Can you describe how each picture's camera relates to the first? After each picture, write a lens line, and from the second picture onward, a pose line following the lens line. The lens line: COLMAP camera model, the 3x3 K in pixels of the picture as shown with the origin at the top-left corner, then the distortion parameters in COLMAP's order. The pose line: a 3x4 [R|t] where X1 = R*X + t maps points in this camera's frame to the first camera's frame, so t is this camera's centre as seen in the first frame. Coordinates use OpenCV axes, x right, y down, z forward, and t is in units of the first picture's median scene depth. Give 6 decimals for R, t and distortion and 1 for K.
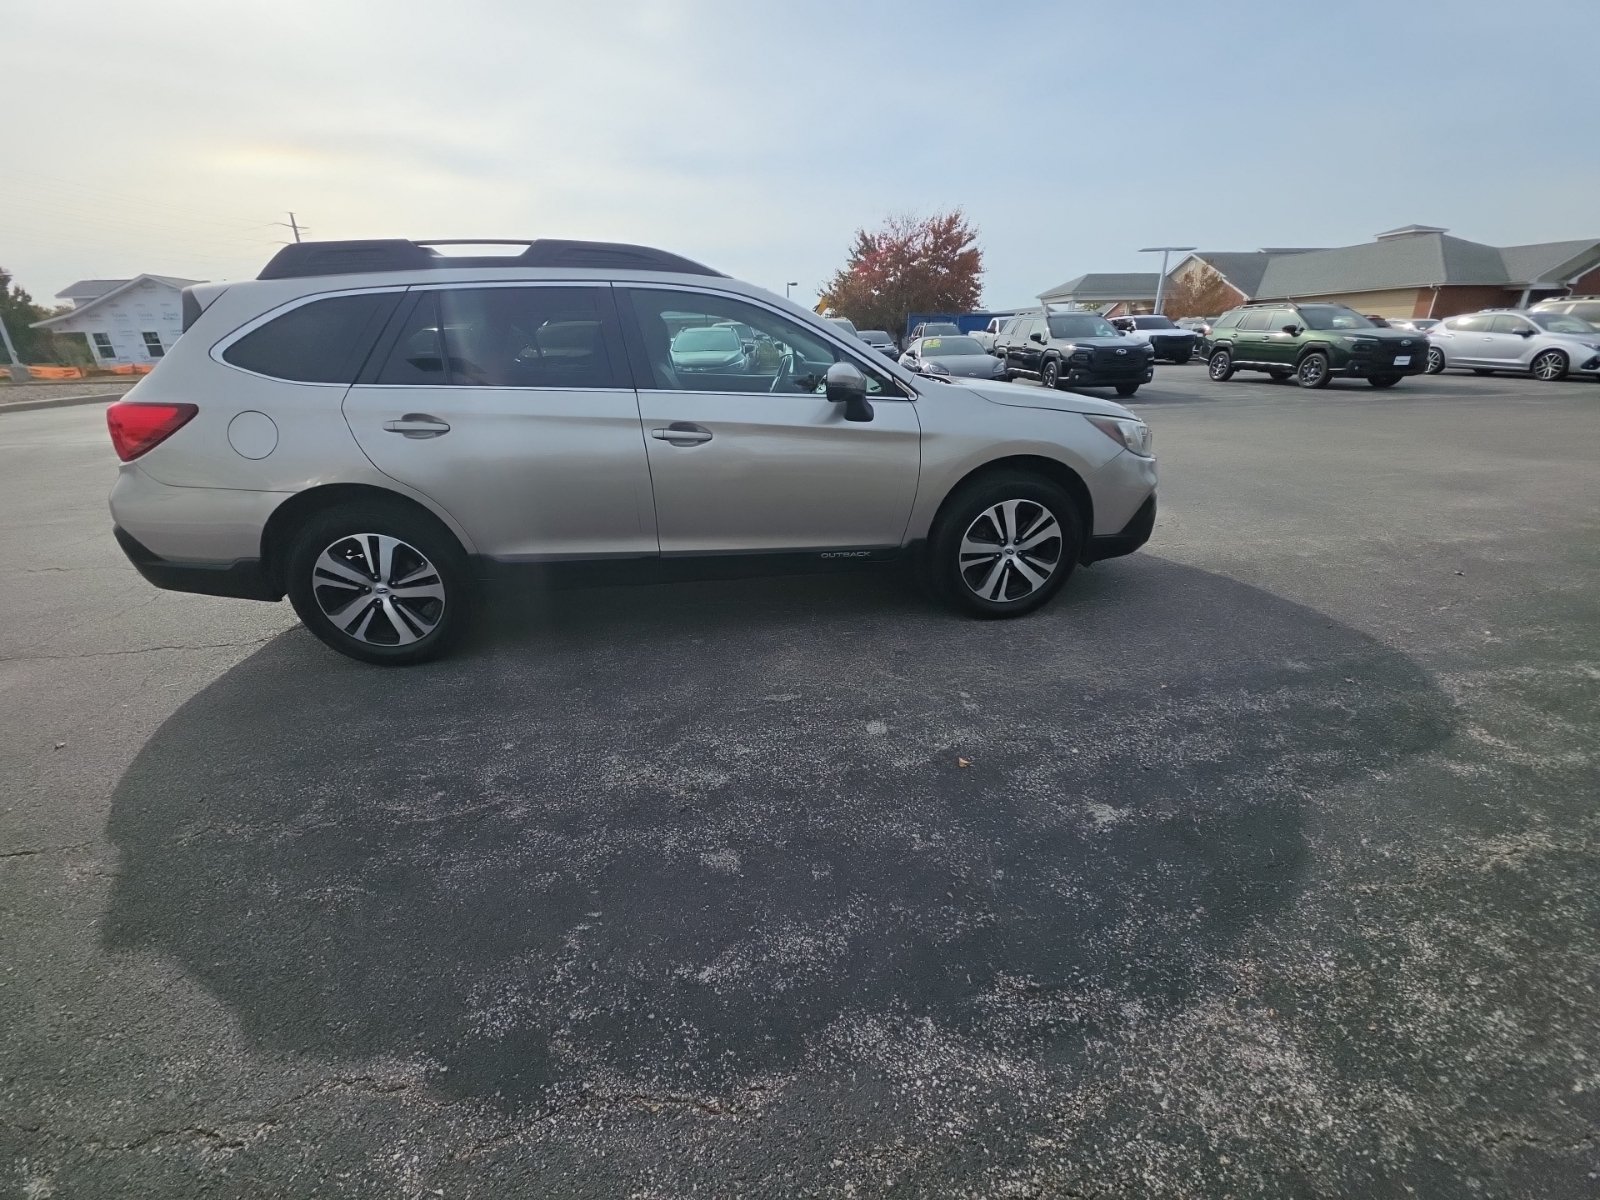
lens RADIAL K [[631.1, 0, 800.7], [0, 631.1, 602.3], [0, 0, 1]] dist [0.021890, -0.011412]
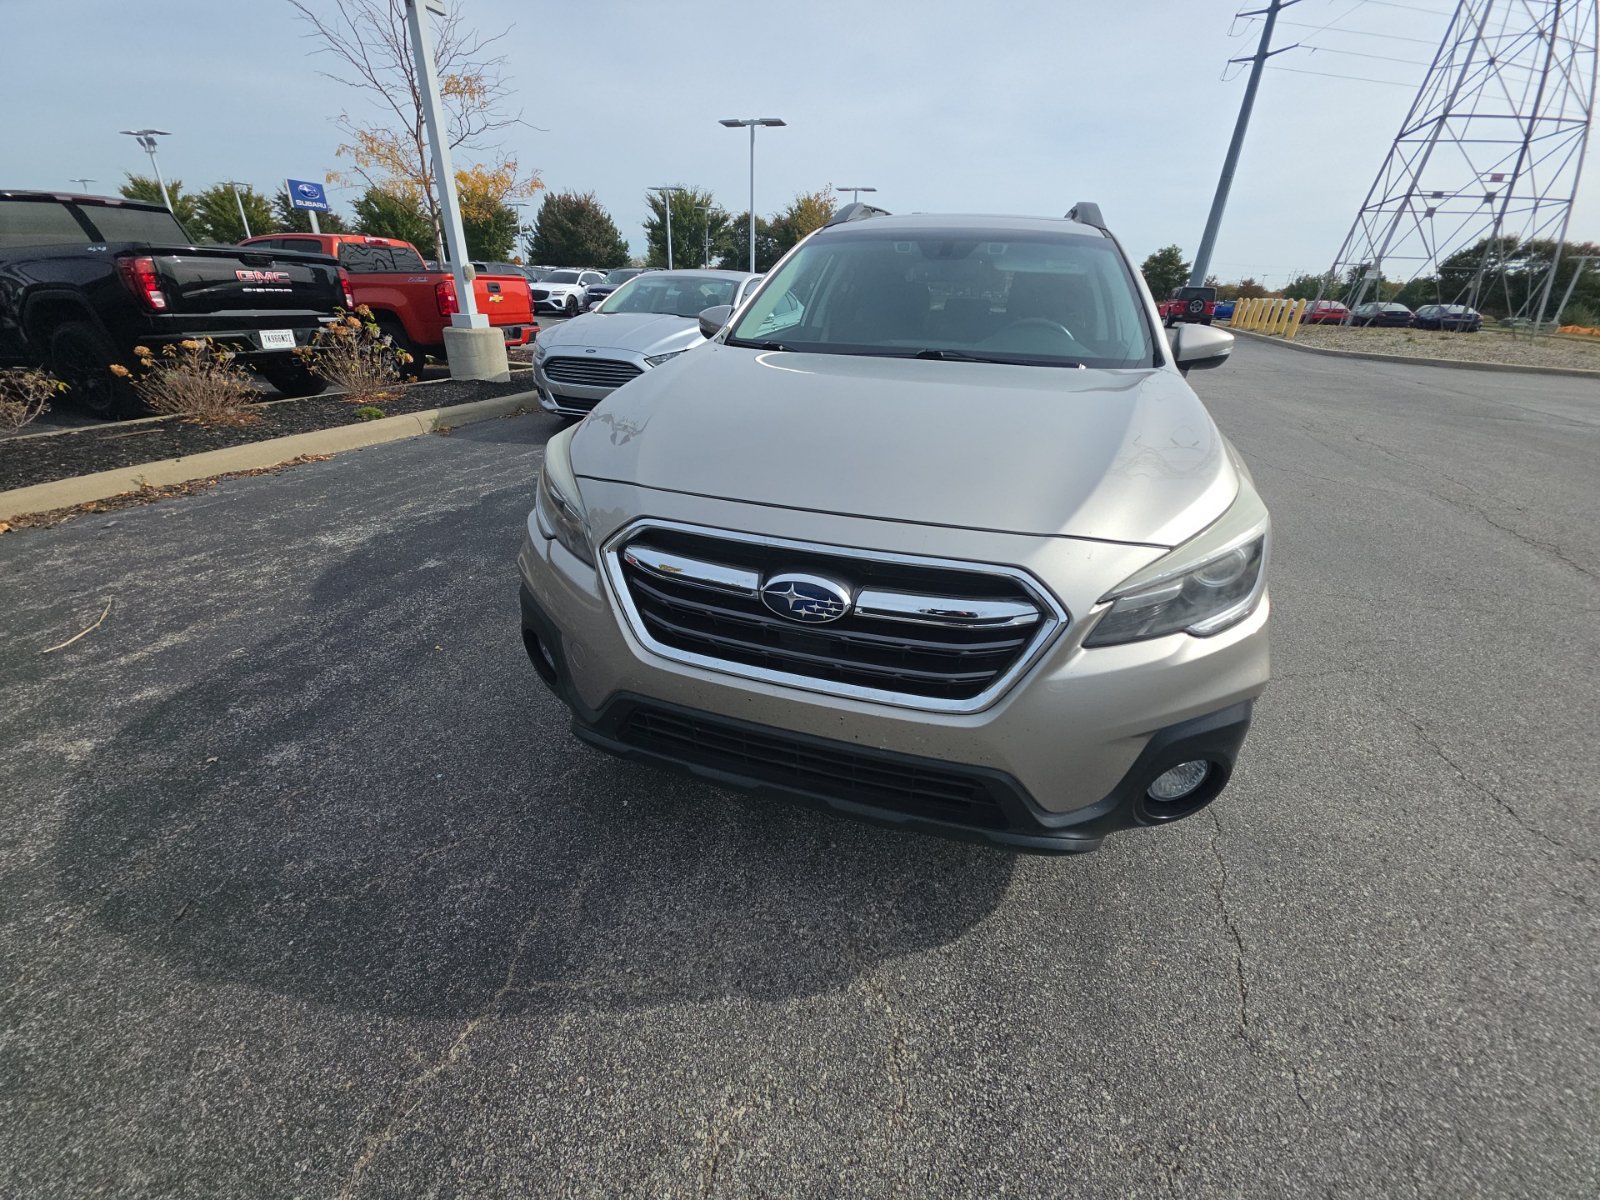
lens RADIAL K [[632.2, 0, 802.3], [0, 632.2, 600.7], [0, 0, 1]] dist [0.020926, -0.010899]
pose [[-0.409187, 0.405784, -0.817255, 1.300064], [-0.373788, 0.742522, 0.555827, -0.783424], [0.832375, 0.532918, -0.152153, 1.845758]]
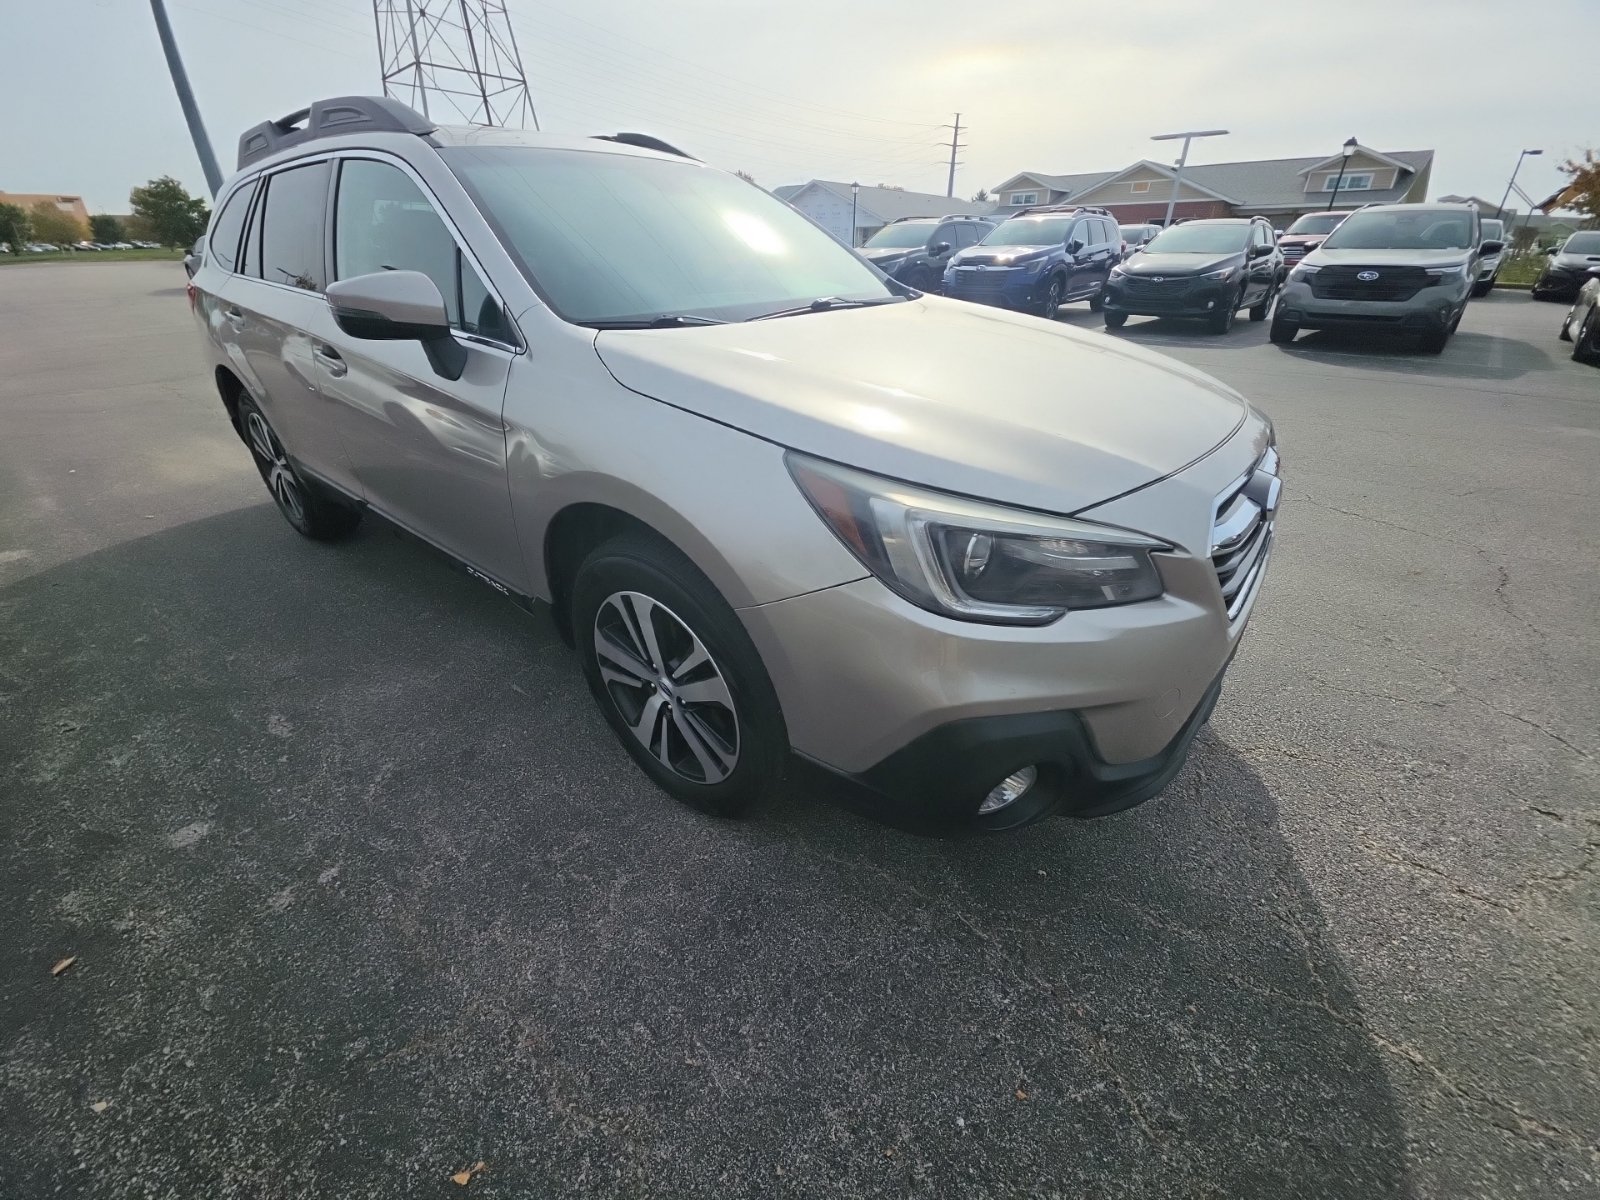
lens RADIAL K [[633.9, 0, 800.0], [0, 633.9, 600.0], [0, 0, 1]] dist [0.021094, -0.010963]
pose [[0.687514, 0.366985, -0.626615, 0.977405], [-0.286629, 0.929982, 0.230169, -0.410582], [0.667209, 0.021361, 0.744564, 0.985879]]
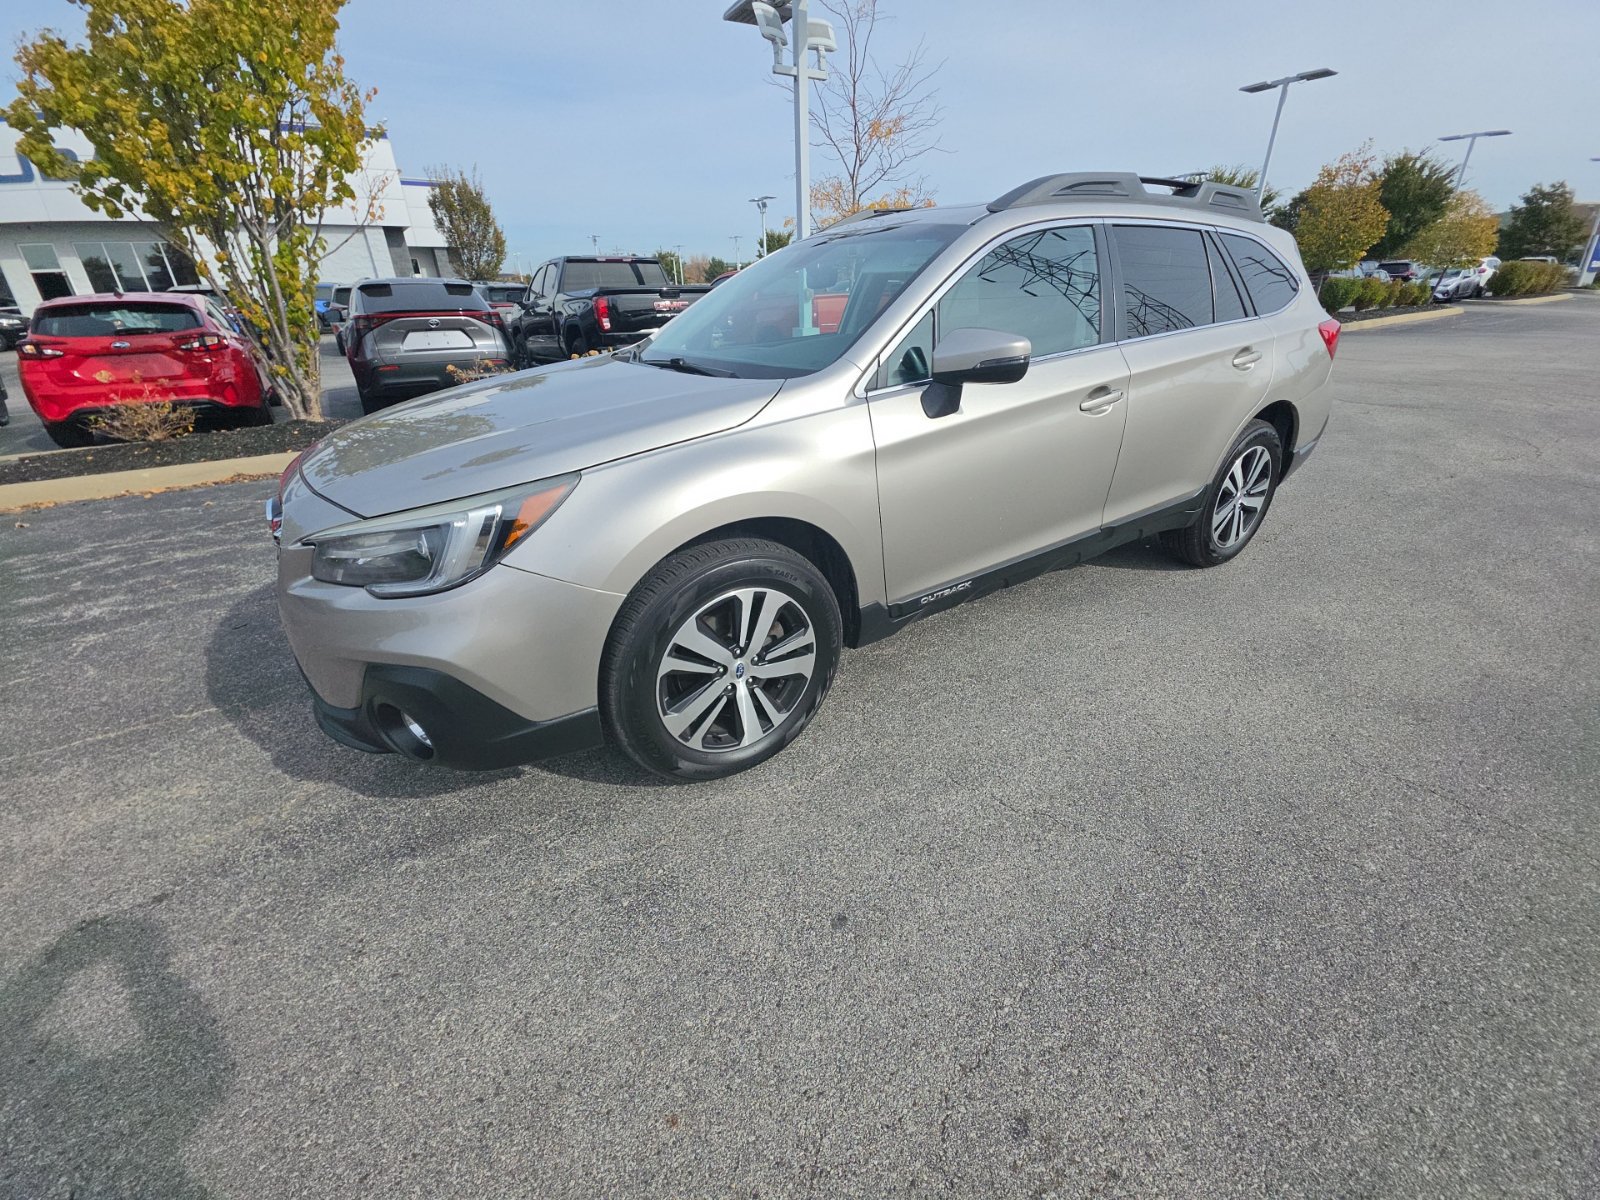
lens RADIAL K [[632.2, 0, 799.6], [0, 632.2, 603.2], [0, 0, 1]] dist [0.021125, -0.011406]
pose [[-0.900433, 0.226444, -0.371407, 0.579735], [-0.127966, 0.678148, 0.723699, -1.109554], [0.415747, 0.699170, -0.581650, 2.629680]]
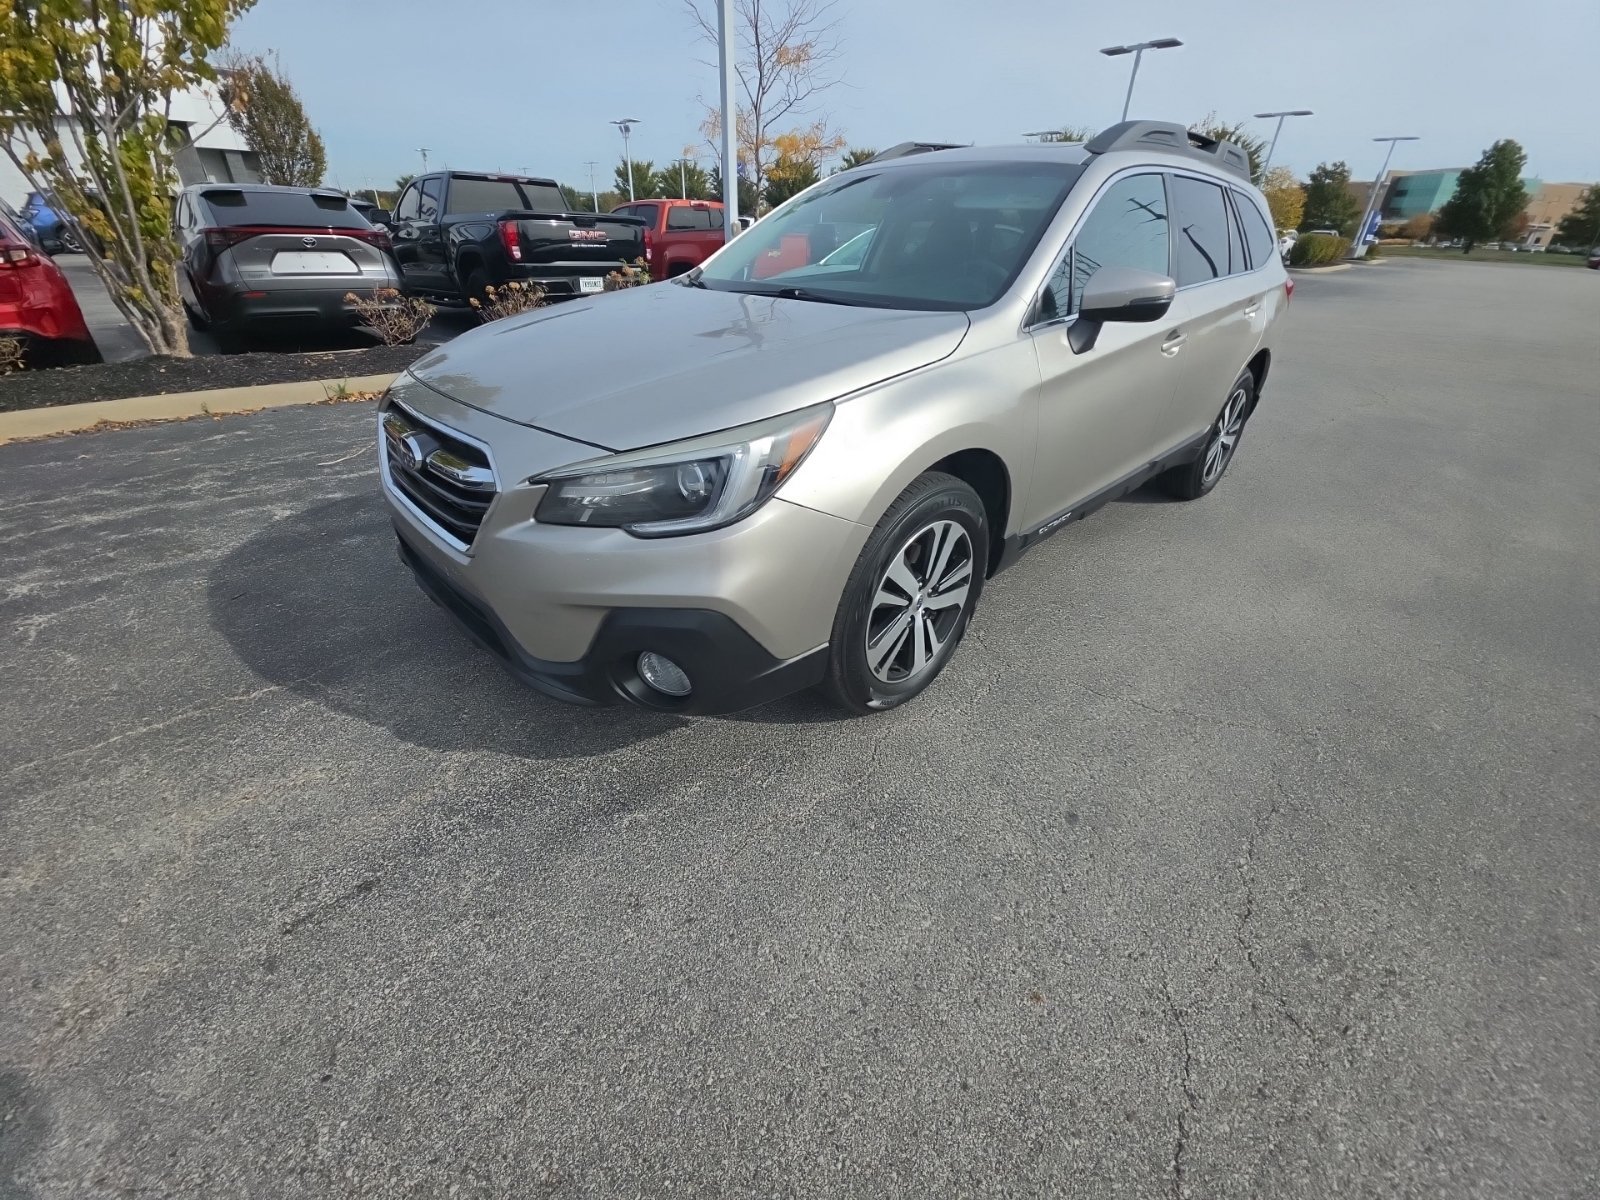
lens RADIAL K [[631.1, 0, 800.7], [0, 631.1, 602.3], [0, 0, 1]] dist [0.021890, -0.011412]
pose [[-0.802796, 0.300556, -0.514961, 0.934323], [-0.234285, 0.635189, 0.735965, -1.029576], [0.548296, 0.711478, -0.439512, 2.461549]]
